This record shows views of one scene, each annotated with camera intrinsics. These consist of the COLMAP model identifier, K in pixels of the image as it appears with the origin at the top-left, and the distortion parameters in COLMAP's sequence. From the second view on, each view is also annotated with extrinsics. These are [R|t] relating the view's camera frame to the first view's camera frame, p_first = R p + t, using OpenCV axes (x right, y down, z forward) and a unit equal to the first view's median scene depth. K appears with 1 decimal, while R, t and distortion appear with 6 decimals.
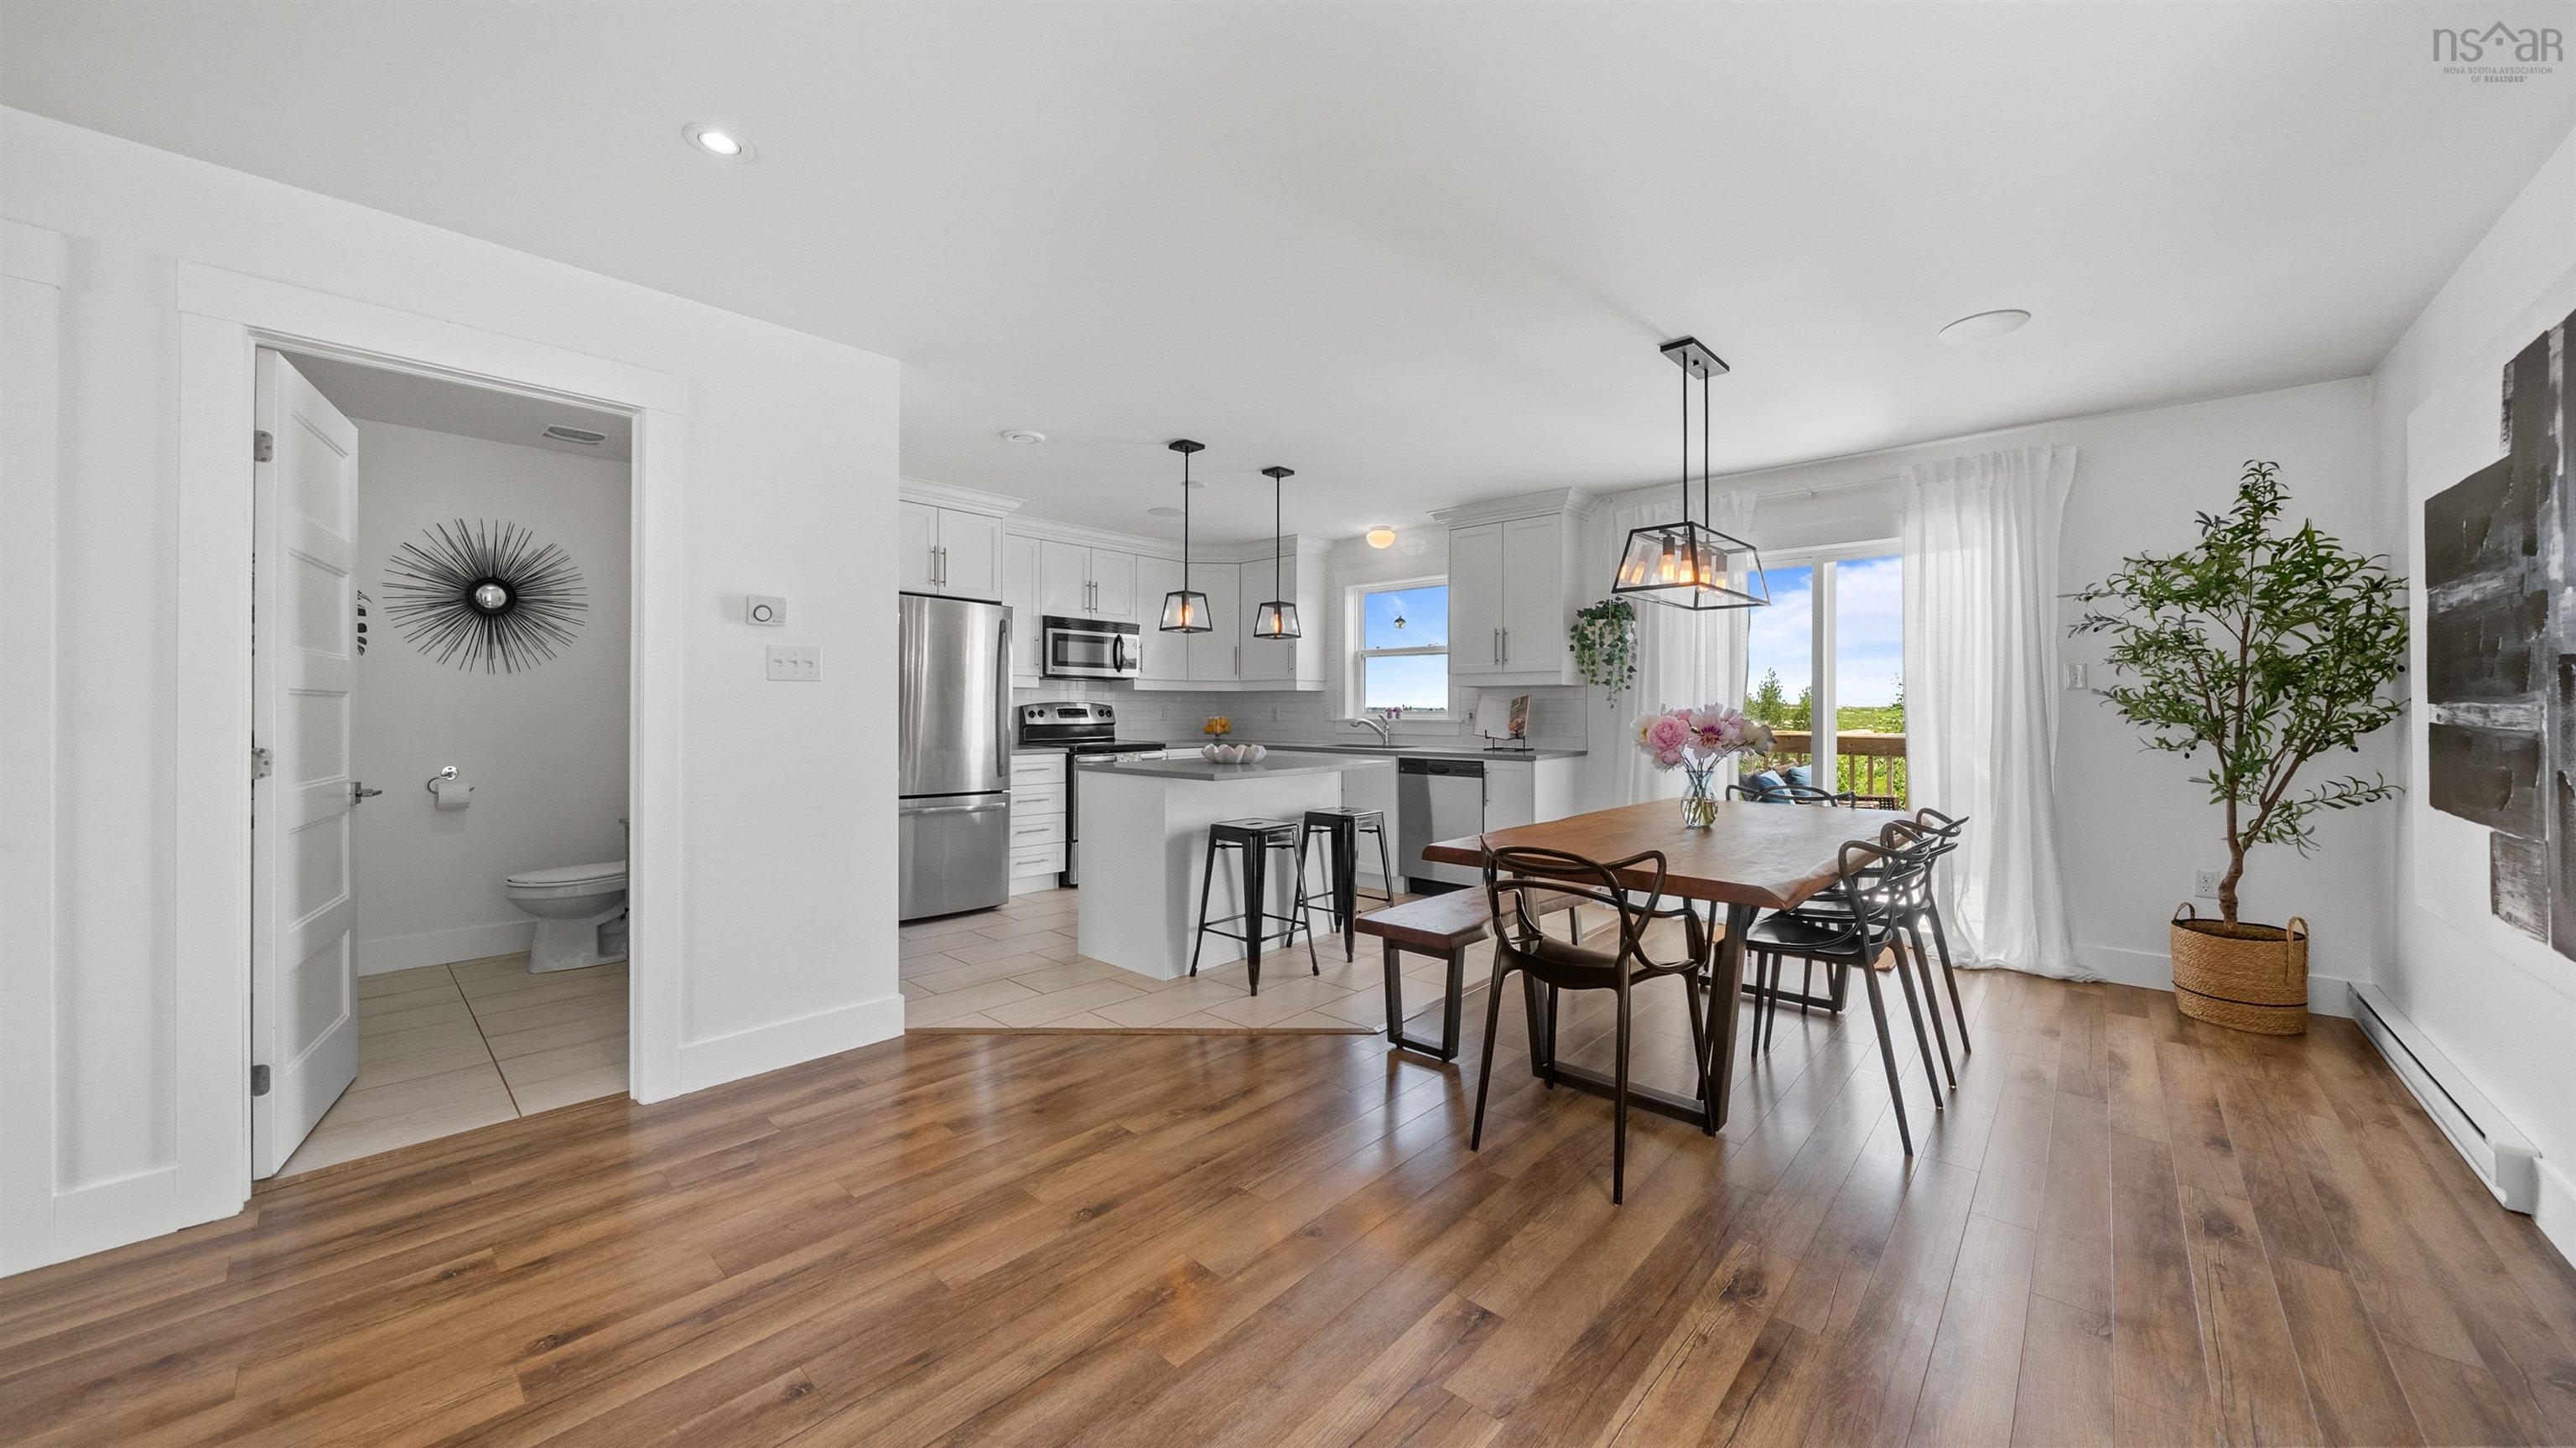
lens RADIAL K [[896.8, 0, 1282.2], [0, 896.8, 707.0], [0, 0, 1]] dist [-0.006747, 0.000044]
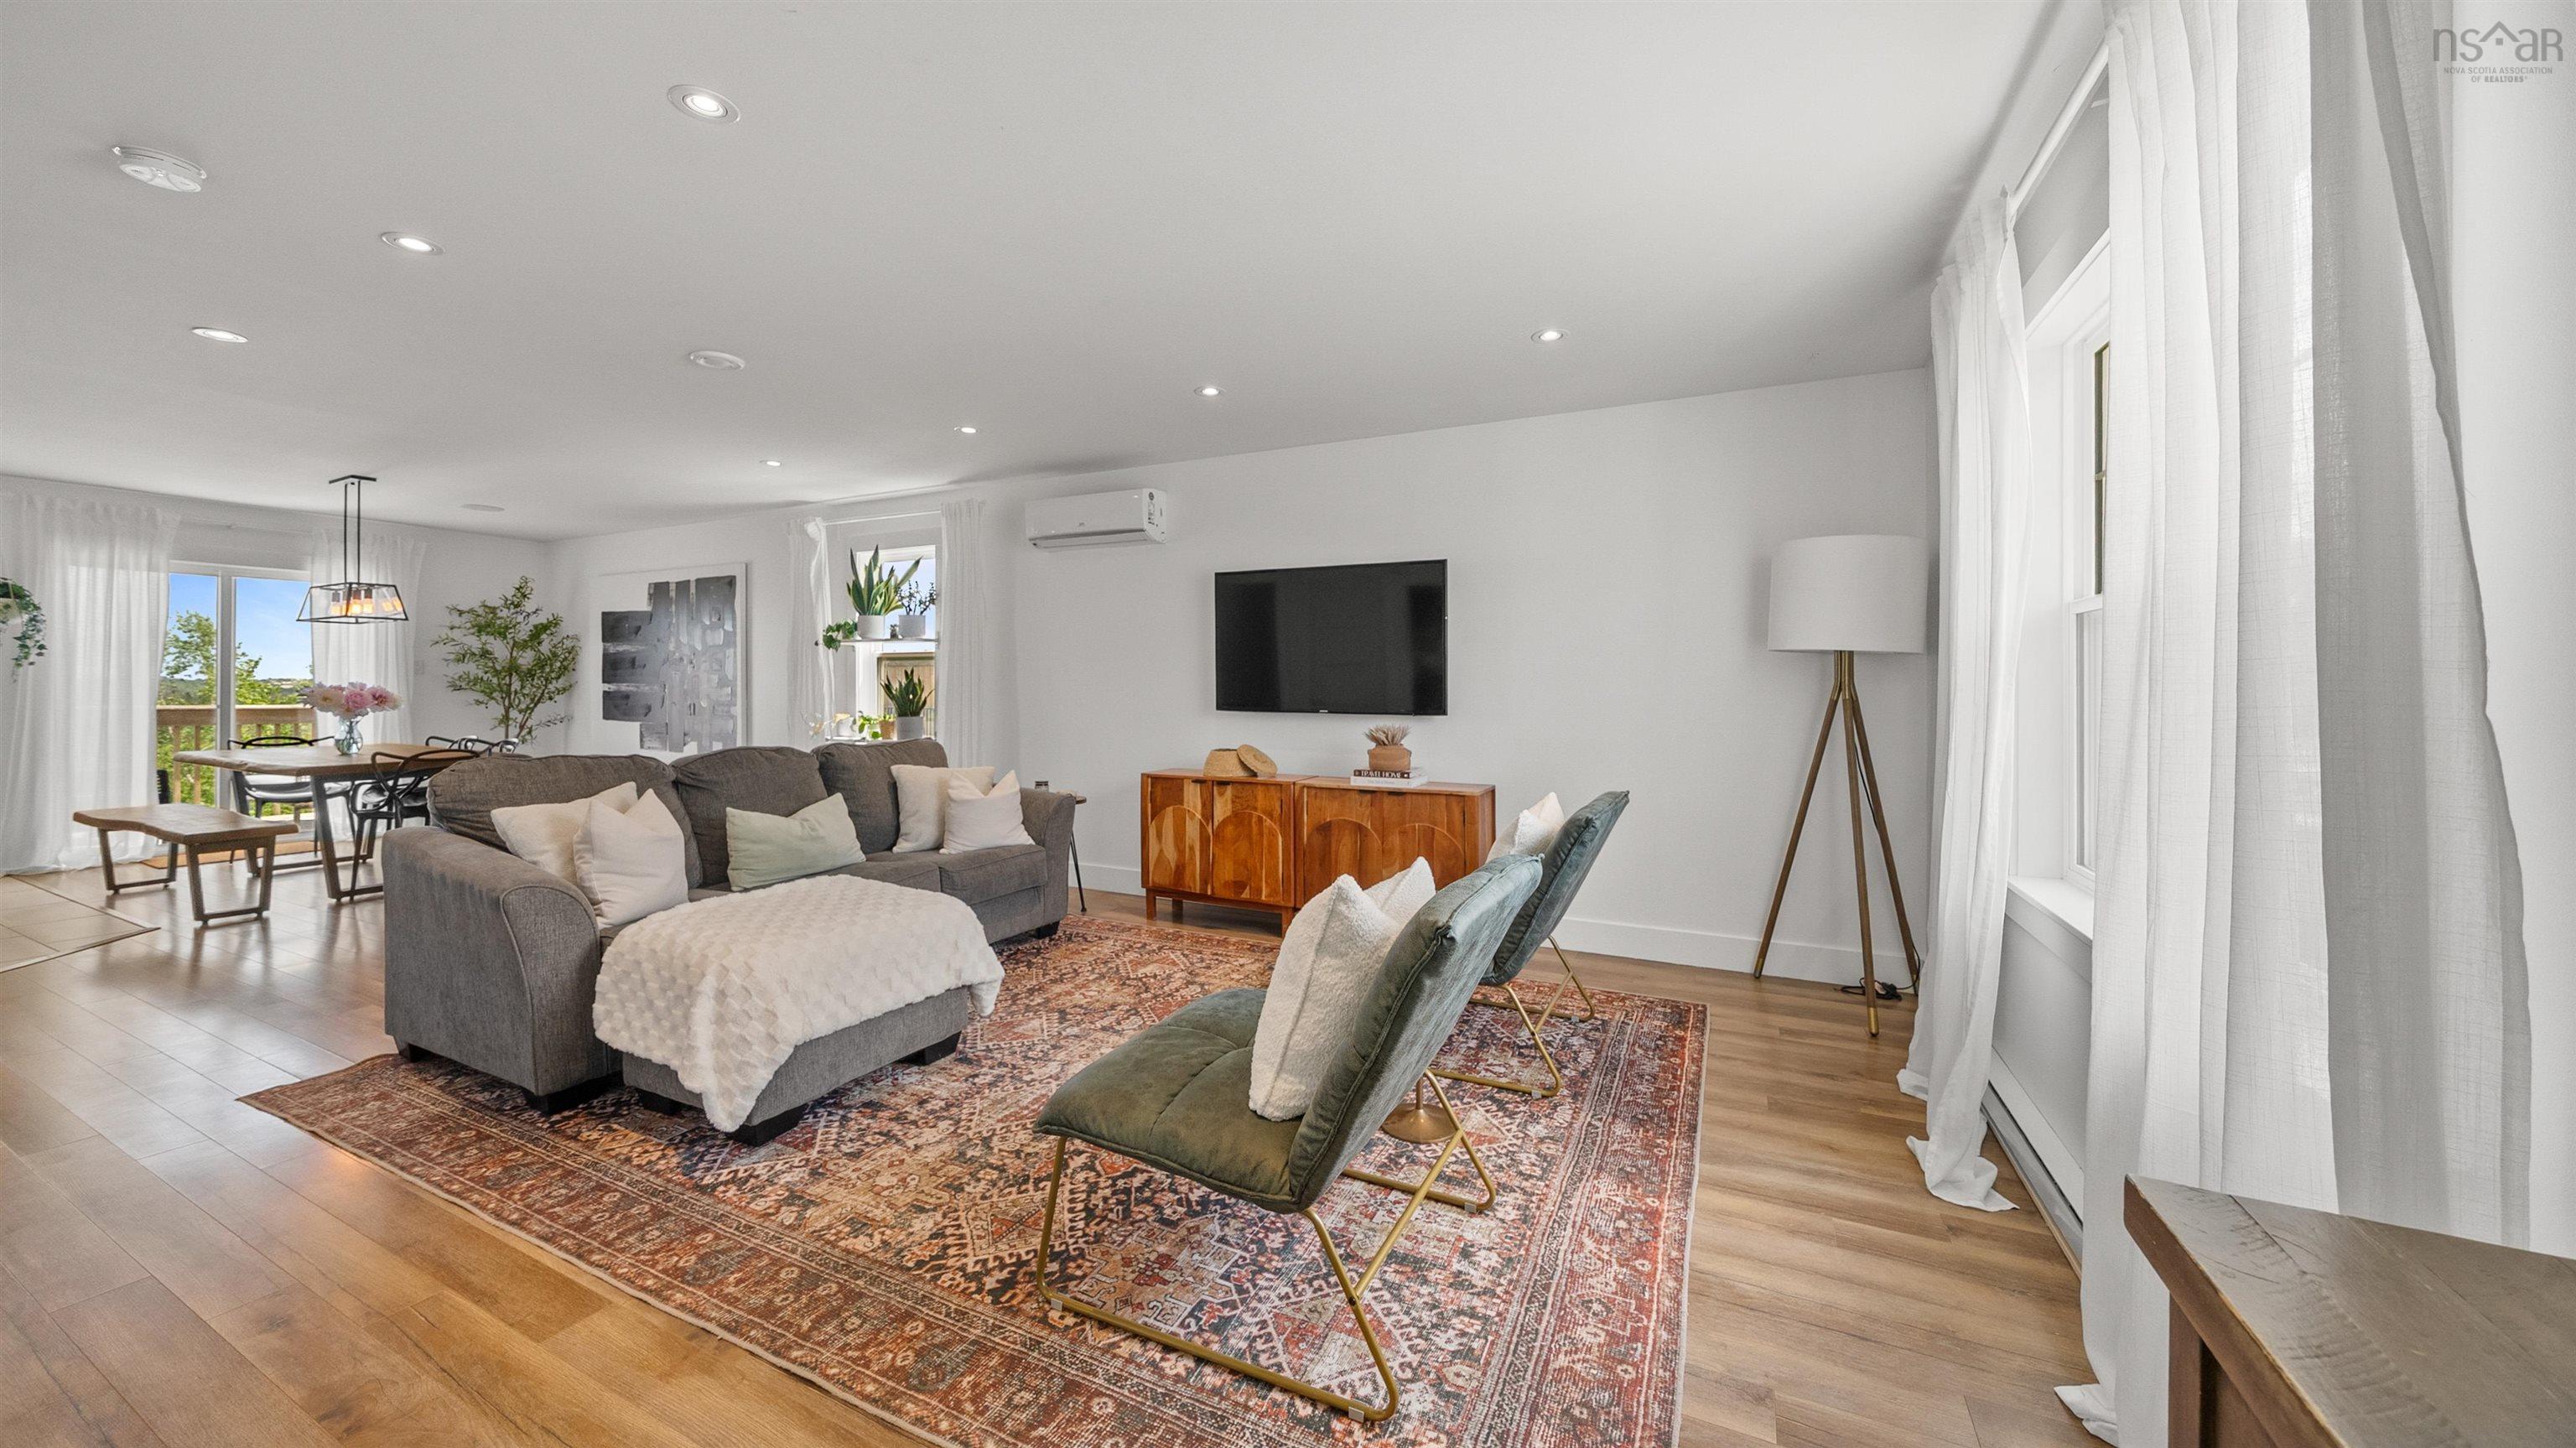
lens RADIAL K [[909.0, 0, 1290.3], [0, 909.0, 690.3], [0, 0, 1]] dist [-0.004885, -0.000145]
pose [[-0.285387, -0.004198, 0.958403, -1.681090], [-0.006552, 0.999976, 0.002429, -0.003270], [-0.958390, -0.005586, -0.285408, -0.216260]]
